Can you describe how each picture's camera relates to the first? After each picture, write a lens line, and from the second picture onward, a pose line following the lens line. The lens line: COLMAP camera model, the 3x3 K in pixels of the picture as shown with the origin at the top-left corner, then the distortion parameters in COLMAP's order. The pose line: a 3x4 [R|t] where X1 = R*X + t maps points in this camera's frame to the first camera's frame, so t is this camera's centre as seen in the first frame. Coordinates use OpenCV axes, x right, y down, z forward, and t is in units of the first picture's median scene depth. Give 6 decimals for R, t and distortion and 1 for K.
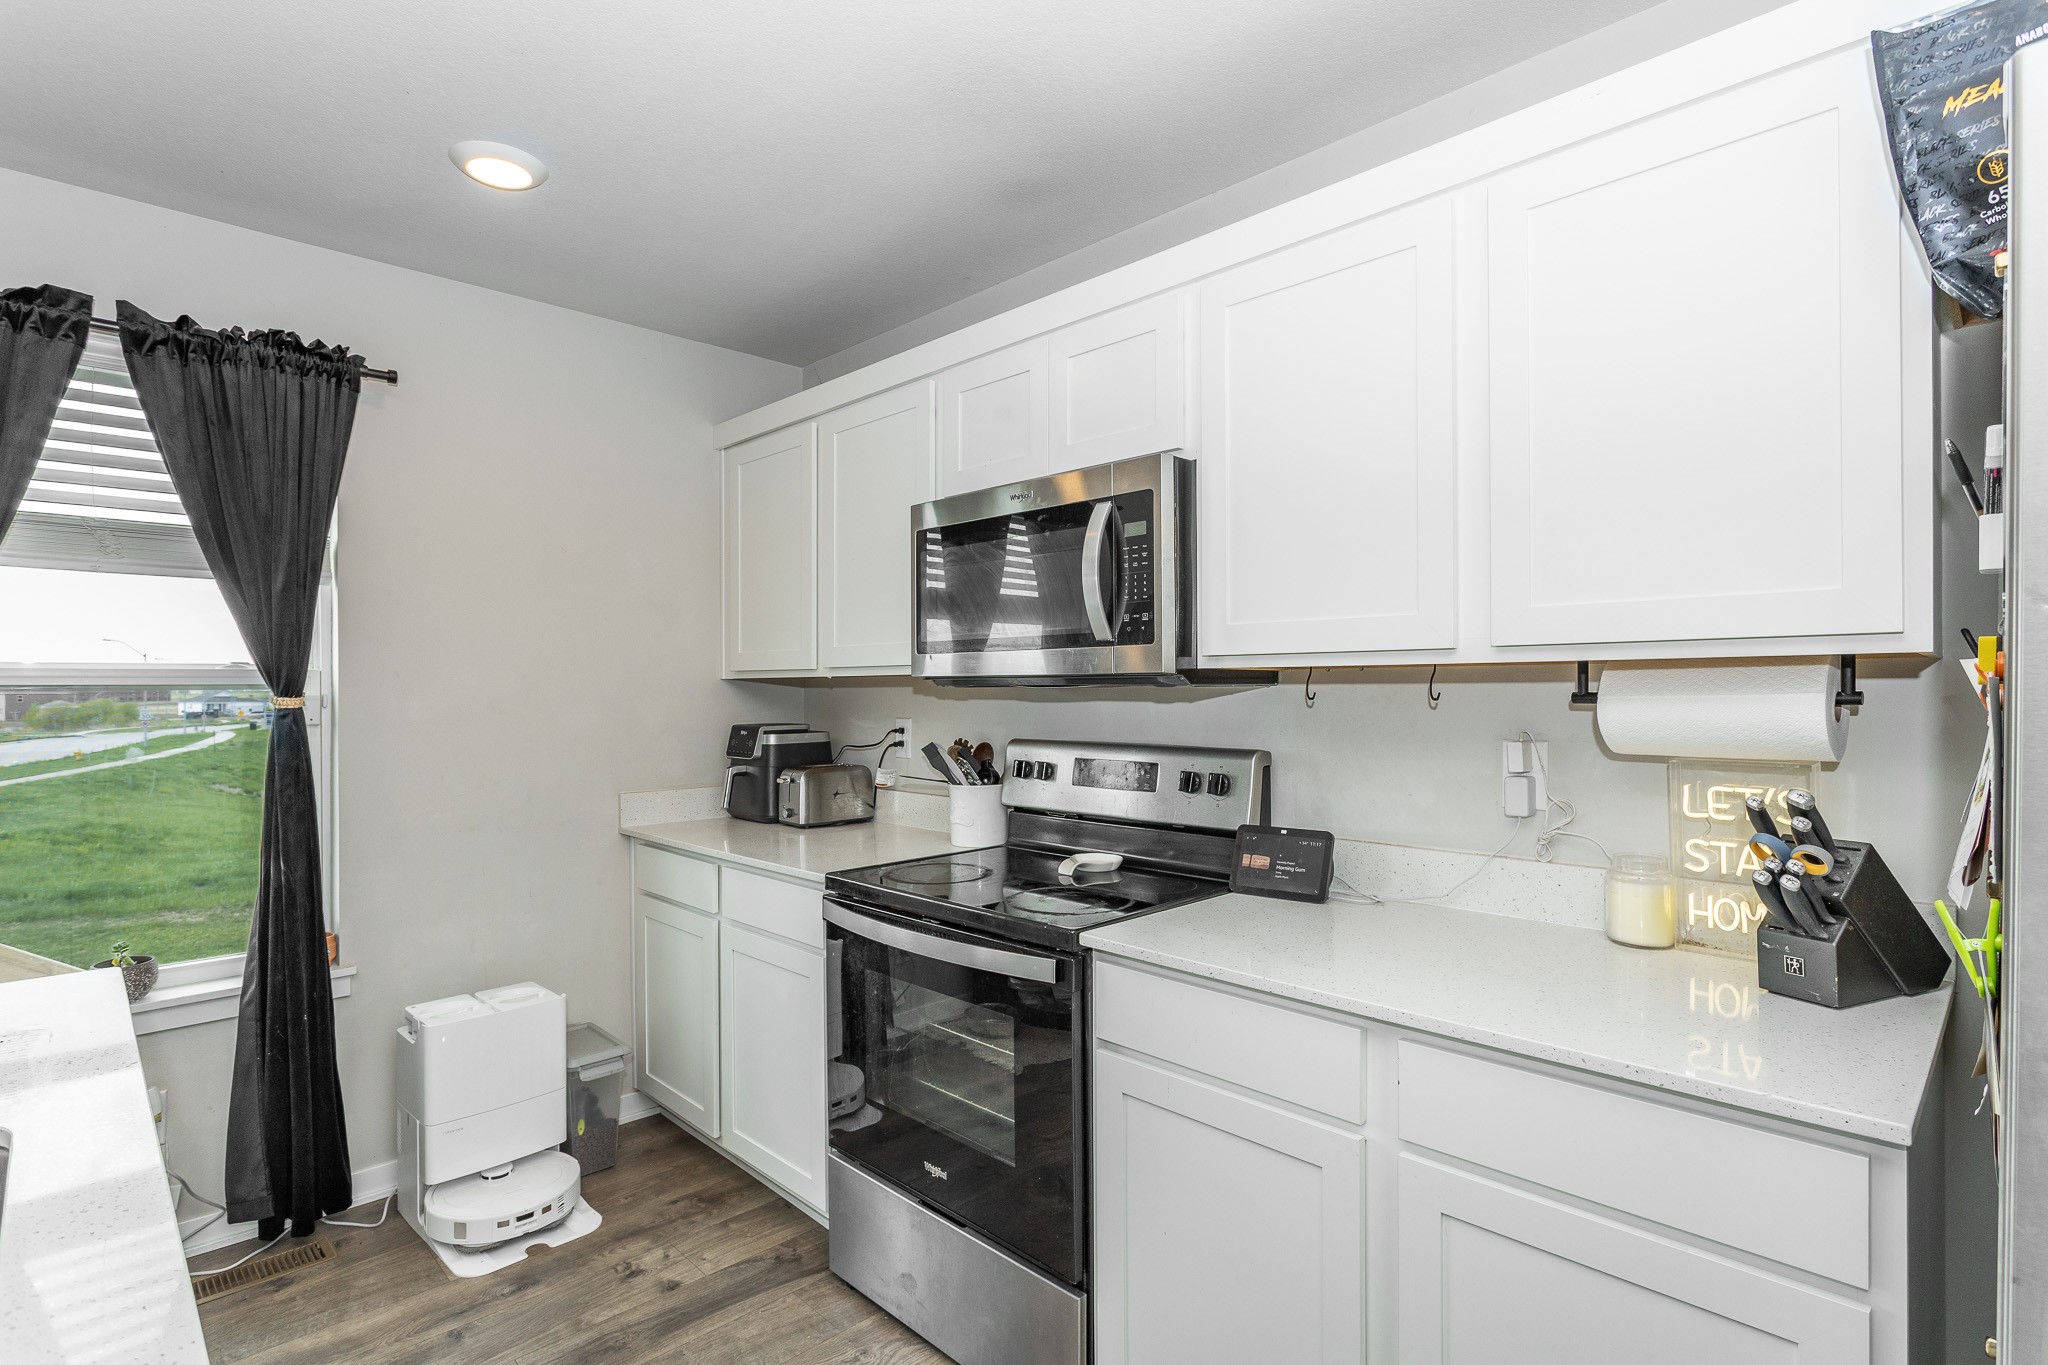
lens RADIAL K [[990.2, 0, 1033.8], [0, 990.2, 685.6], [0, 0, 1]] dist [-0.007884, 0.001341]
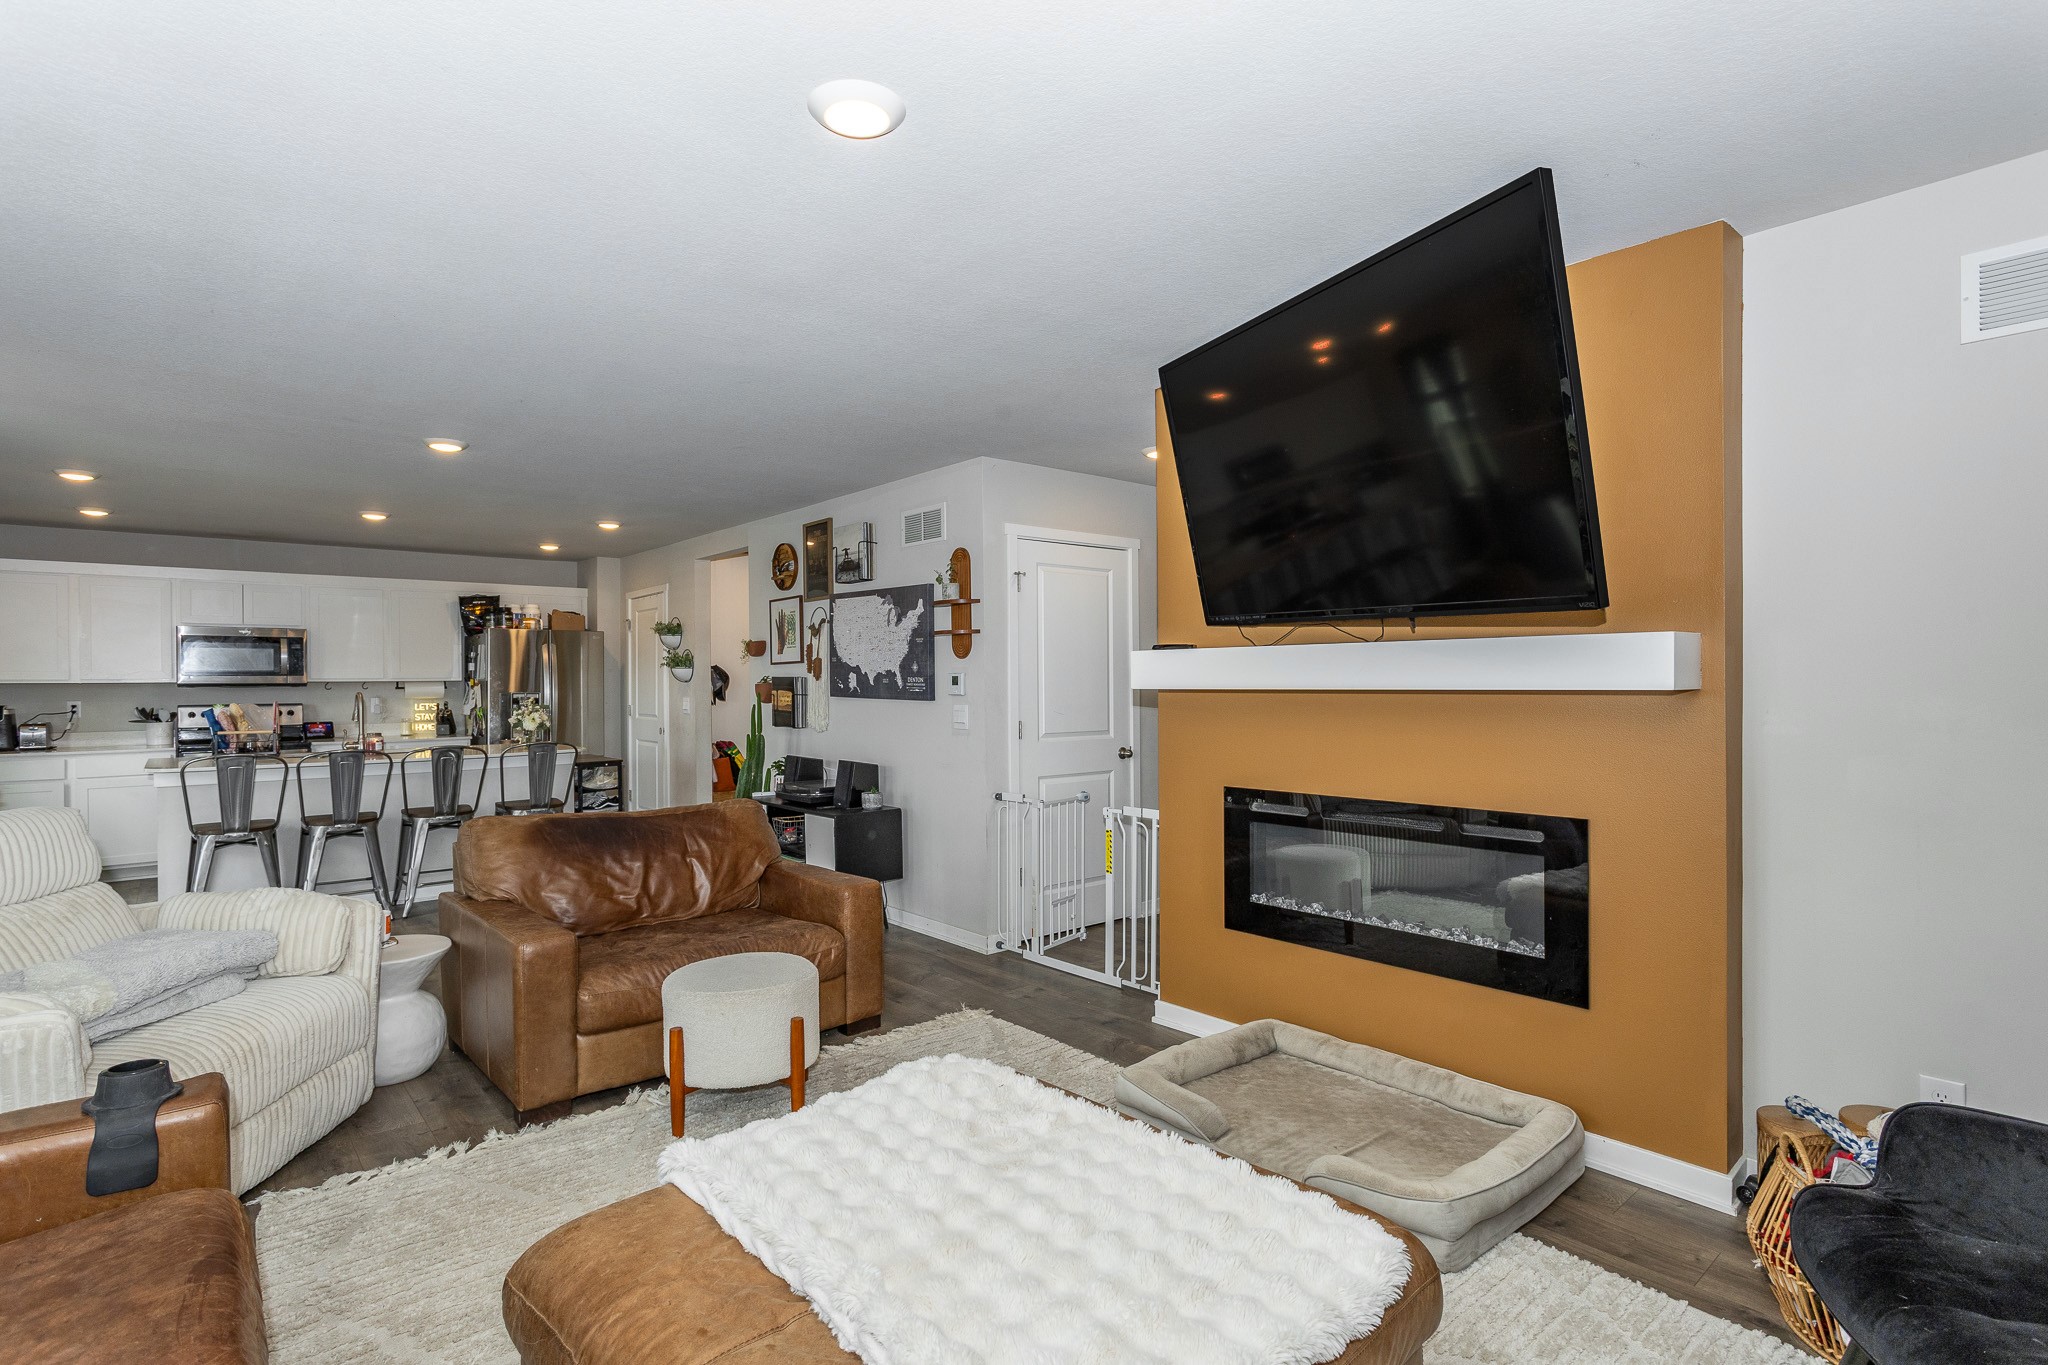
lens RADIAL K [[990.2, 0, 1033.8], [0, 990.2, 685.6], [0, 0, 1]] dist [-0.007884, 0.001341]
pose [[0.072213, -0.003419, 0.997383, -3.232159], [0.001974, 0.999993, 0.003285, -0.008001], [-0.997387, 0.001732, 0.072219, -1.988931]]
